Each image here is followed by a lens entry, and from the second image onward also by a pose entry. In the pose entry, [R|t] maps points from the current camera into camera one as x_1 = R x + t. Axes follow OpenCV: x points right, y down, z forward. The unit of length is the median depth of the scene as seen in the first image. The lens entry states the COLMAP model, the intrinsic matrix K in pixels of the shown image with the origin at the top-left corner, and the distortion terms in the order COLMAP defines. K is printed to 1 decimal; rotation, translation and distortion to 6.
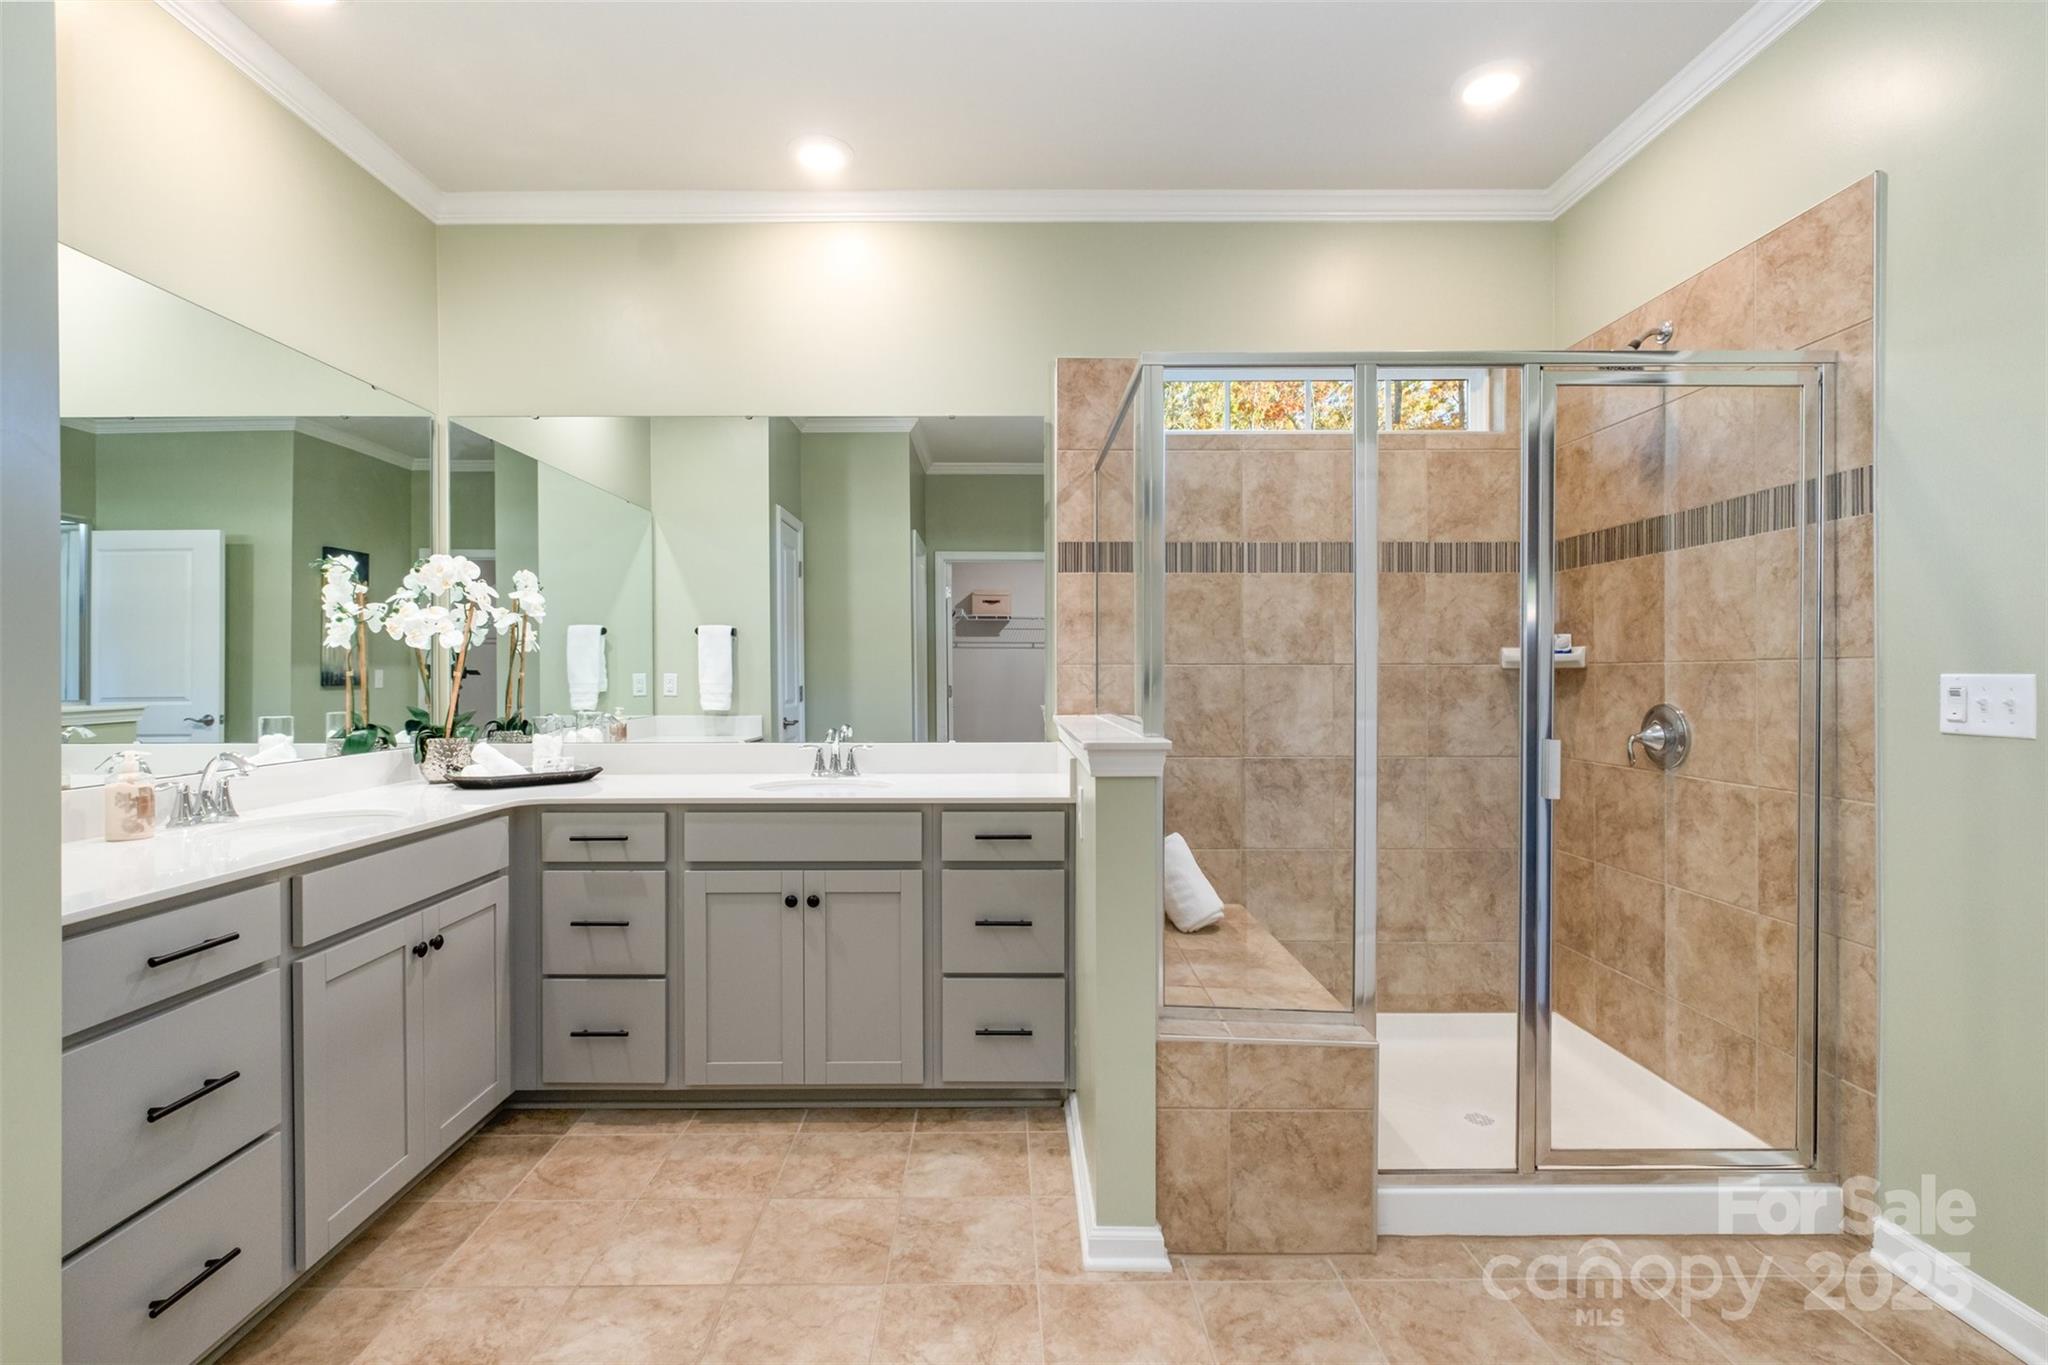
lens RADIAL K [[906.3, 0, 1005.6], [0, 906.3, 664.1], [0, 0, 1]] dist [-0.003509, -0.000018]
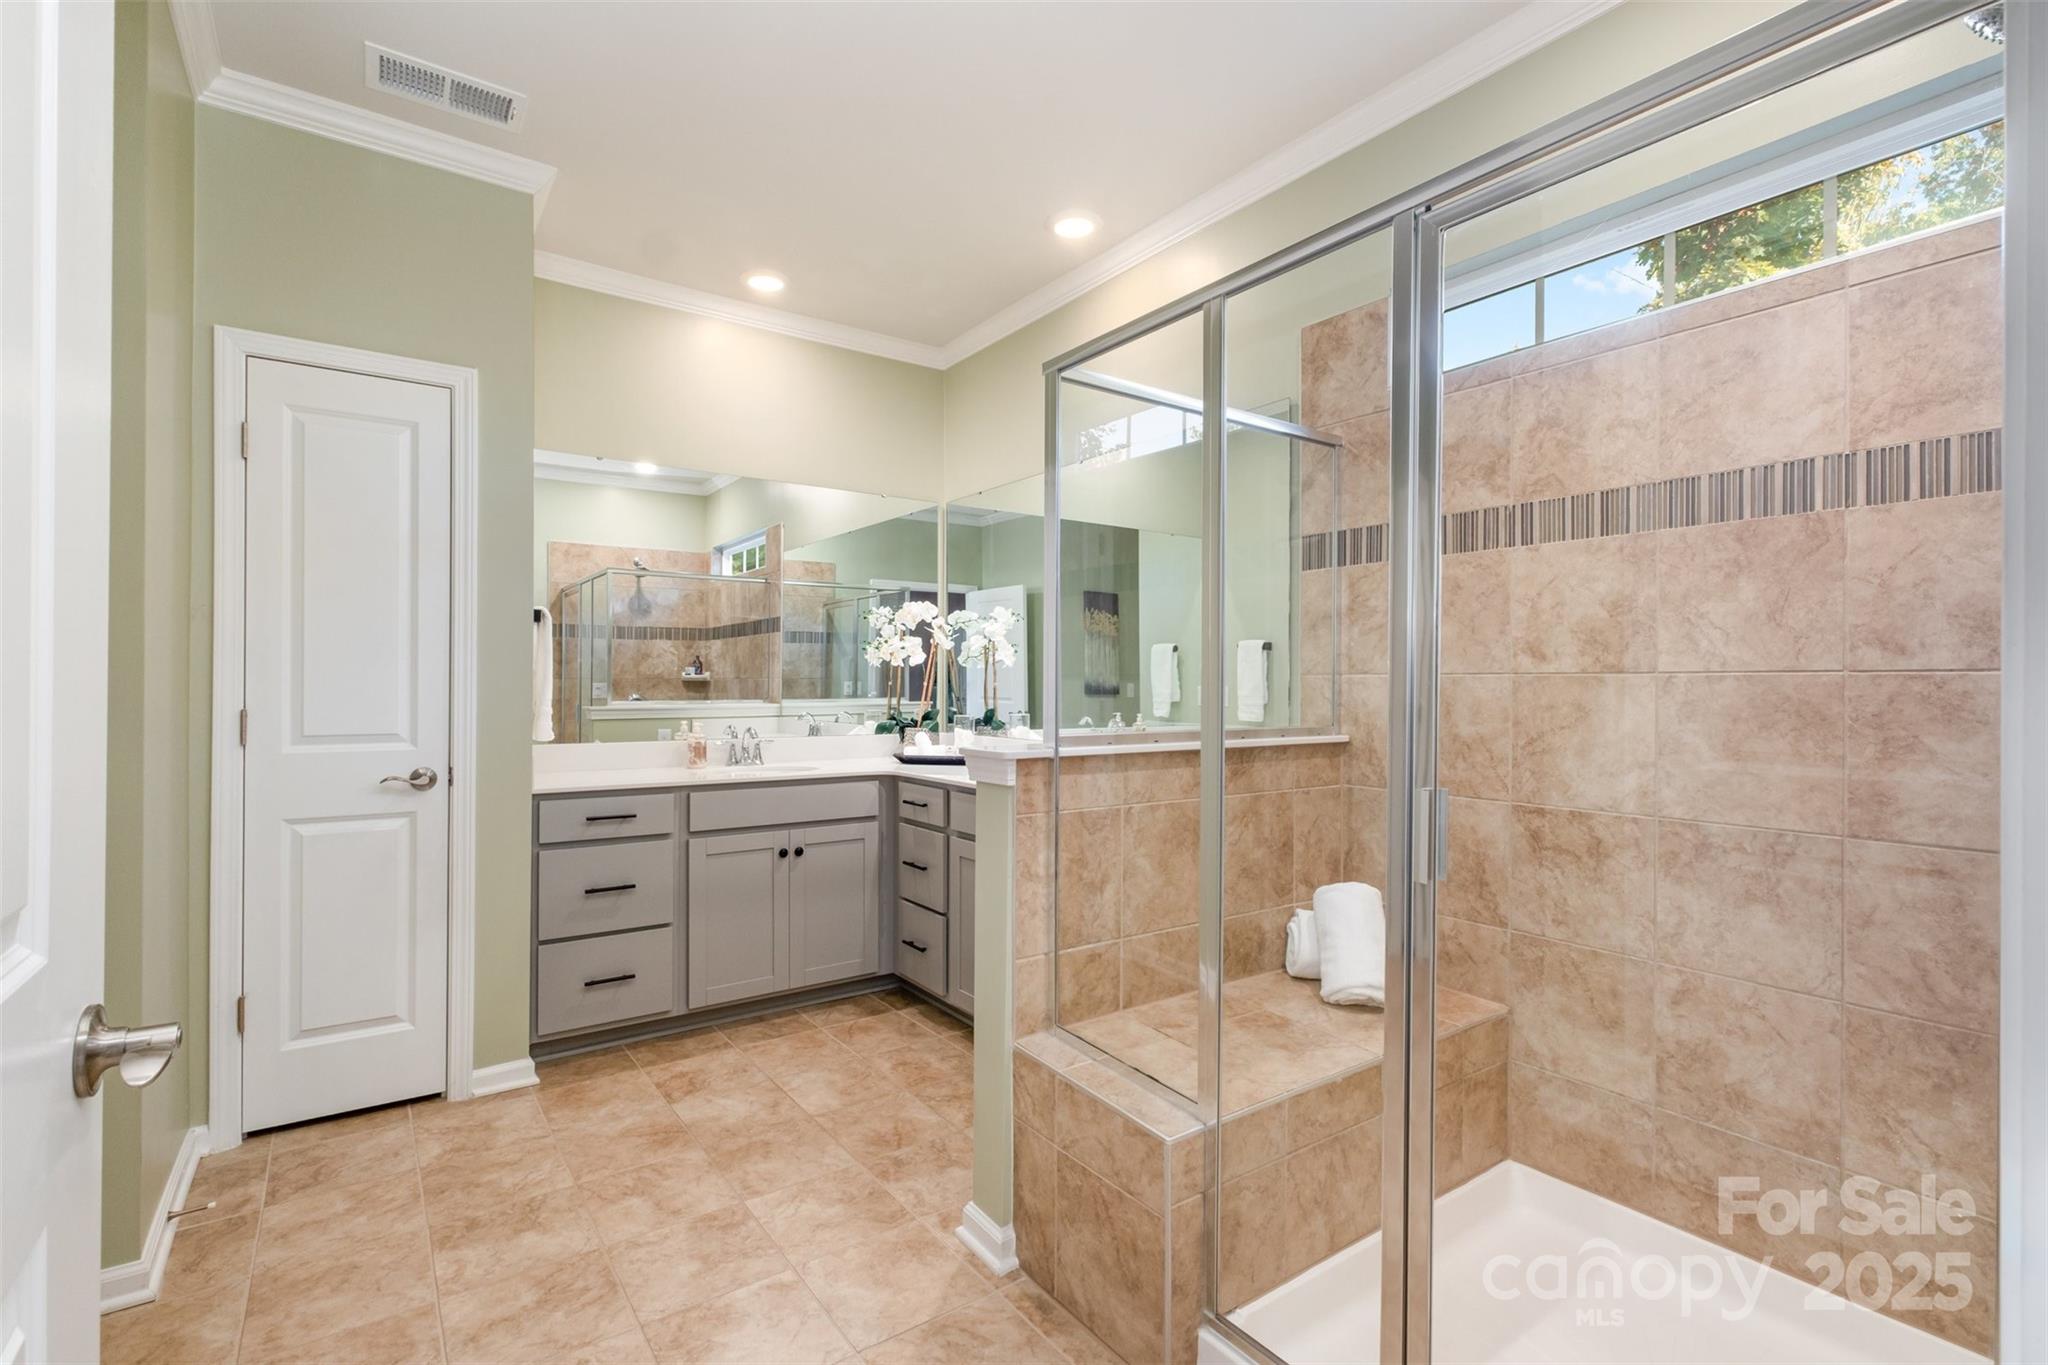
lens RADIAL K [[921.4, 0, 1027.5], [0, 921.4, 674.6], [0, 0, 1]] dist [-0.003296, 0.000028]
pose [[0.583893, -0.005768, -0.811810, 0.631604], [0.001788, 0.999981, -0.005819, 0.004615], [0.811829, 0.001946, 0.583893, 0.259870]]
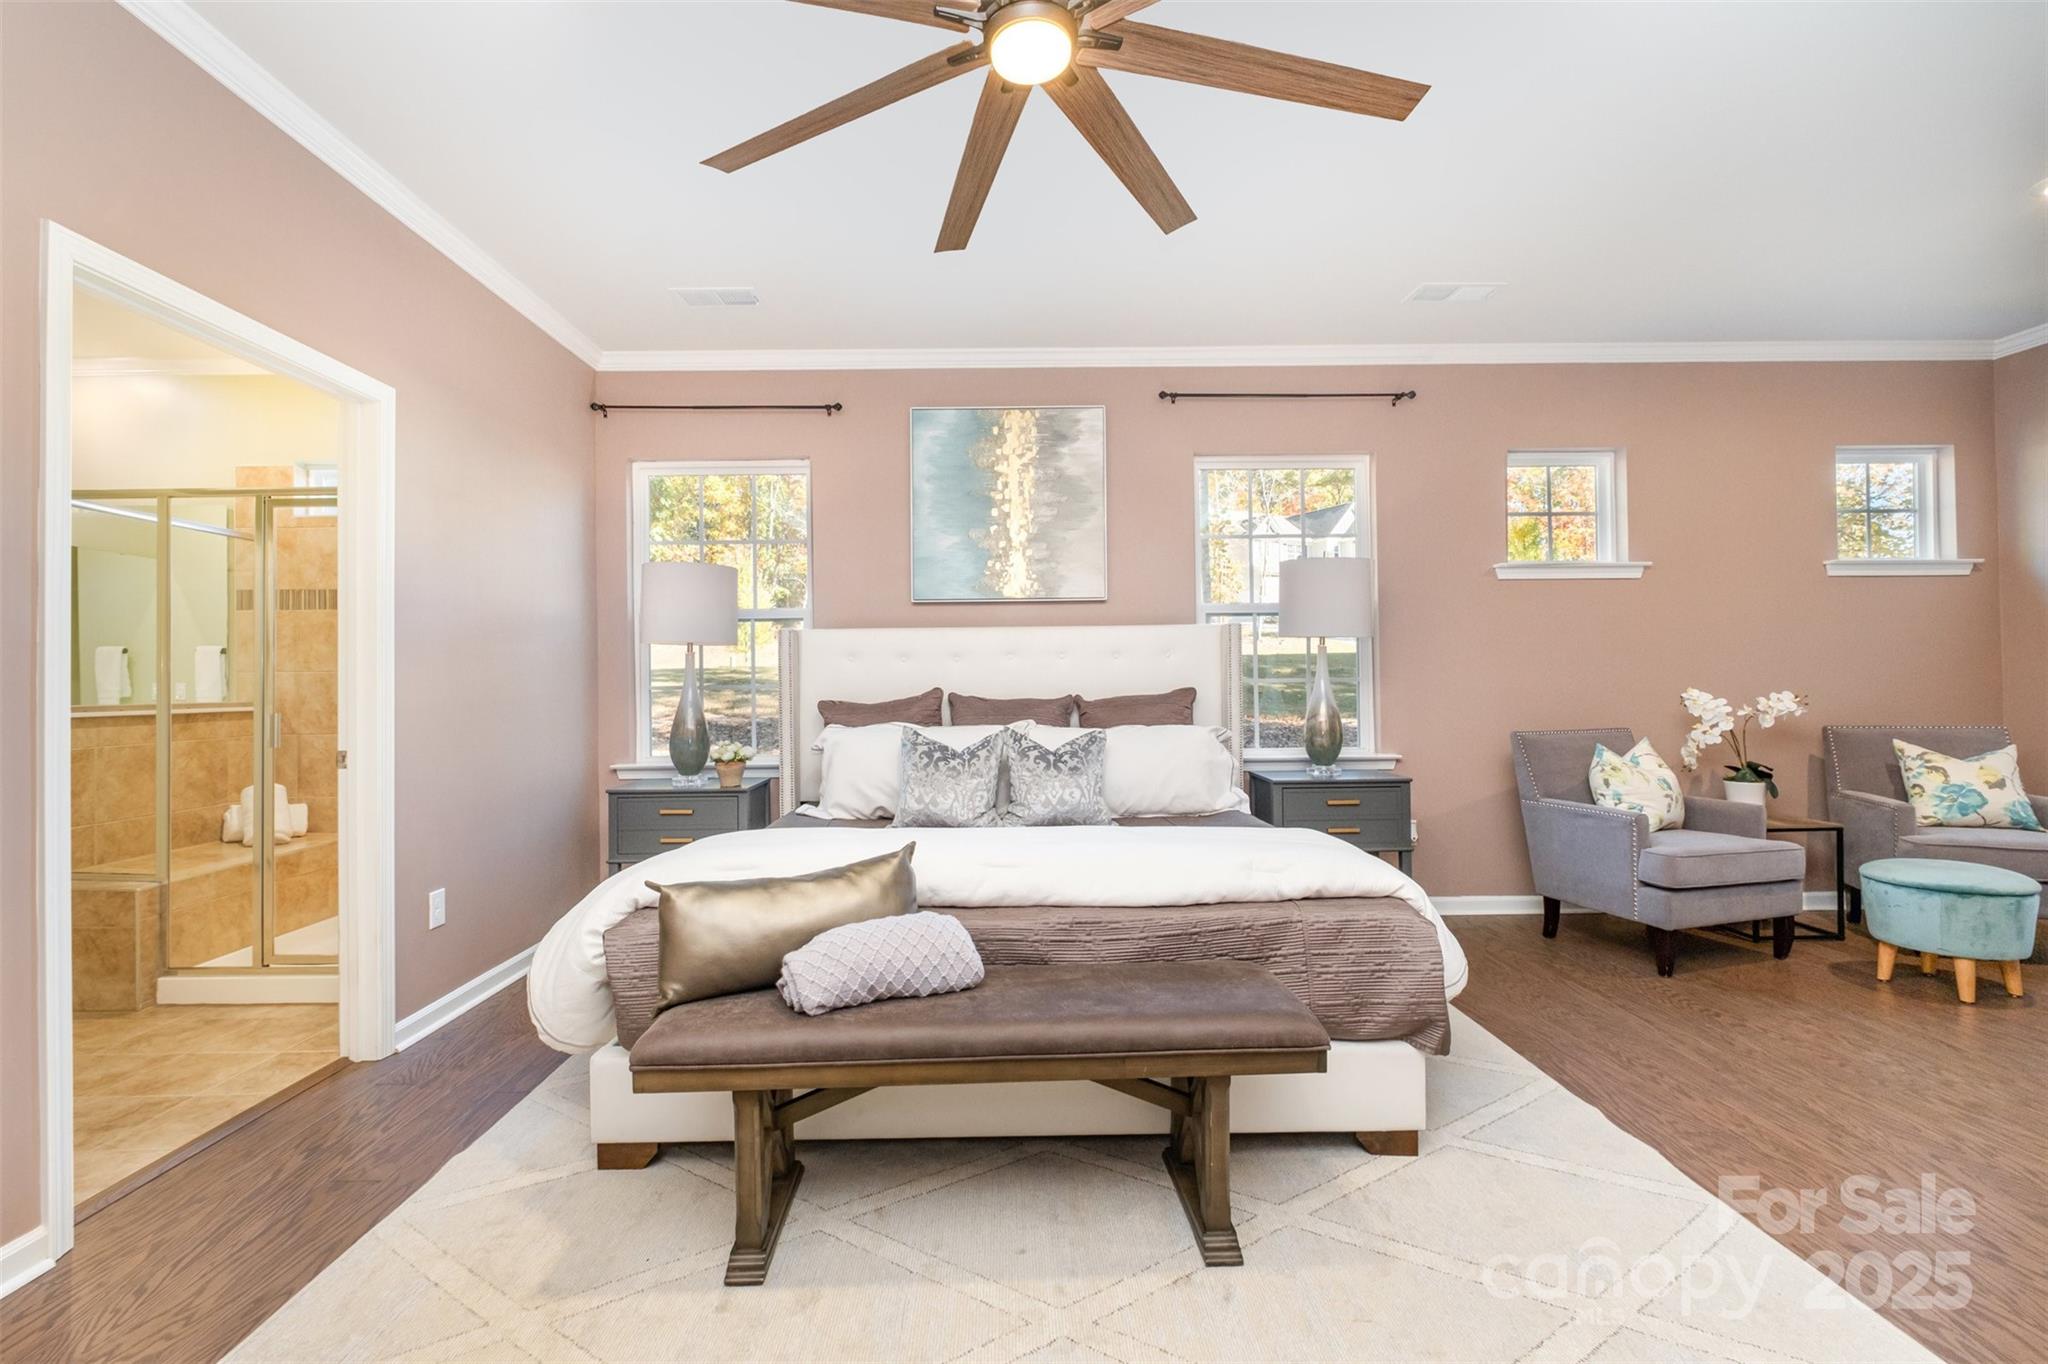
lens RADIAL K [[903.6, 0, 1000.9], [0, 903.6, 673.7], [0, 0, 1]] dist [-0.001896, 0.000329]
pose [[0.999916, -0.010583, -0.007542, 1.304234], [0.010581, 0.999944, -0.000410, 0.015583], [0.007546, 0.000331, 0.999971, -0.449044]]
